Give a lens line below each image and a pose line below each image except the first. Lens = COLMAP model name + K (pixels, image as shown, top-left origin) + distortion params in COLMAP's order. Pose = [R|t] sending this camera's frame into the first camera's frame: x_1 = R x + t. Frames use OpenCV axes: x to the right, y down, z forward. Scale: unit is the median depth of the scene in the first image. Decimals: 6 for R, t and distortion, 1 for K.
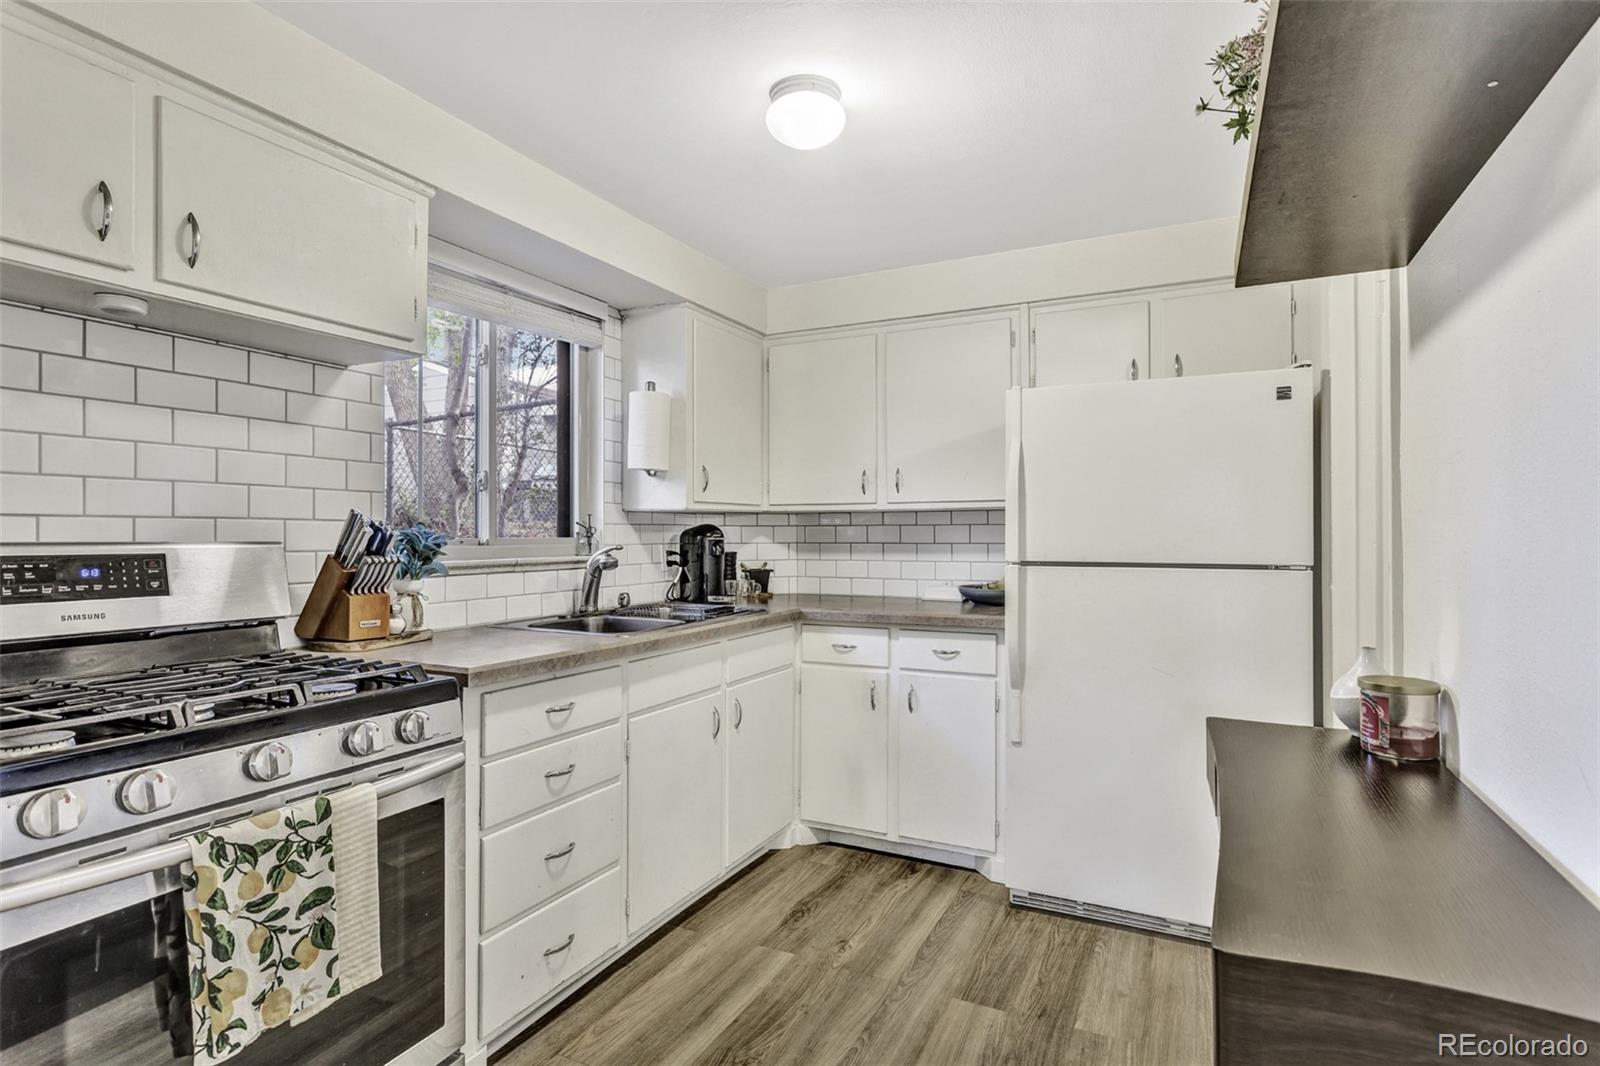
lens RADIAL K [[799.1, 0, 802.5], [0, 799.1, 538.0], [0, 0, 1]] dist [0.000872, 0.001733]
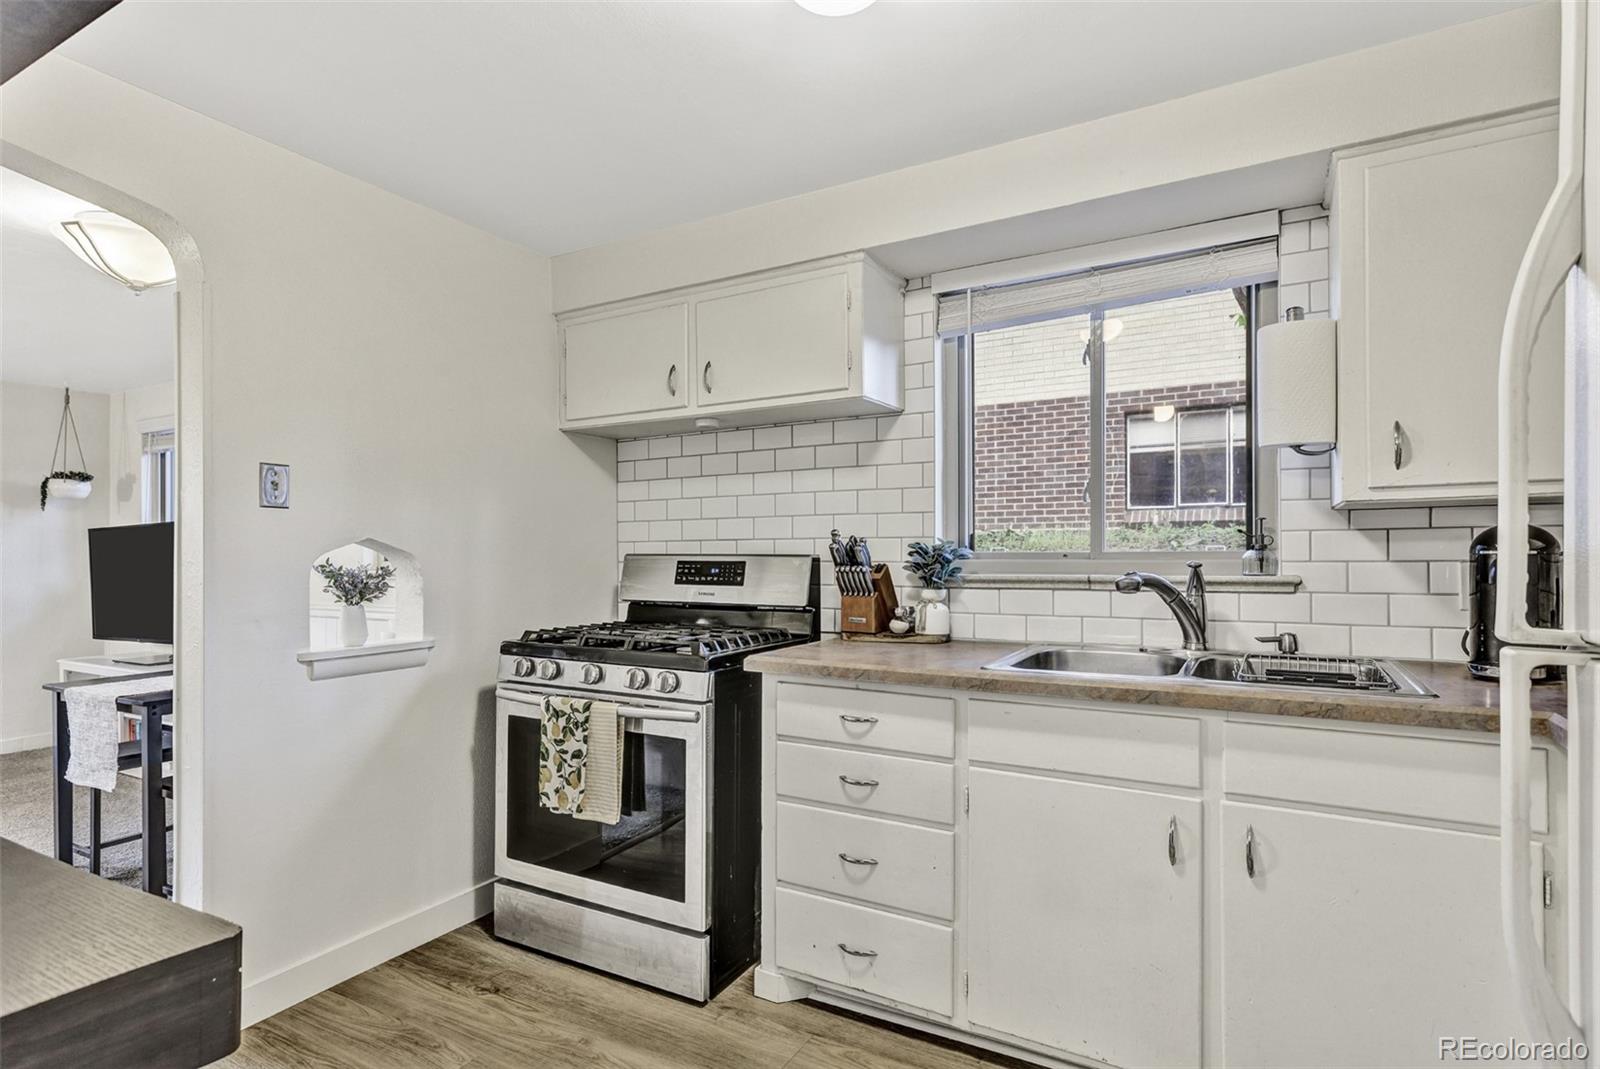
lens RADIAL K [[779.8, 0, 799.8], [0, 779.8, 557.5], [0, 0, 1]] dist [0.003457, 0.000531]
pose [[-0.028563, 0.009022, -0.999551, 0.909398], [0.001711, 0.999958, 0.008977, -0.002850], [0.999591, -0.001454, -0.028578, 1.257005]]
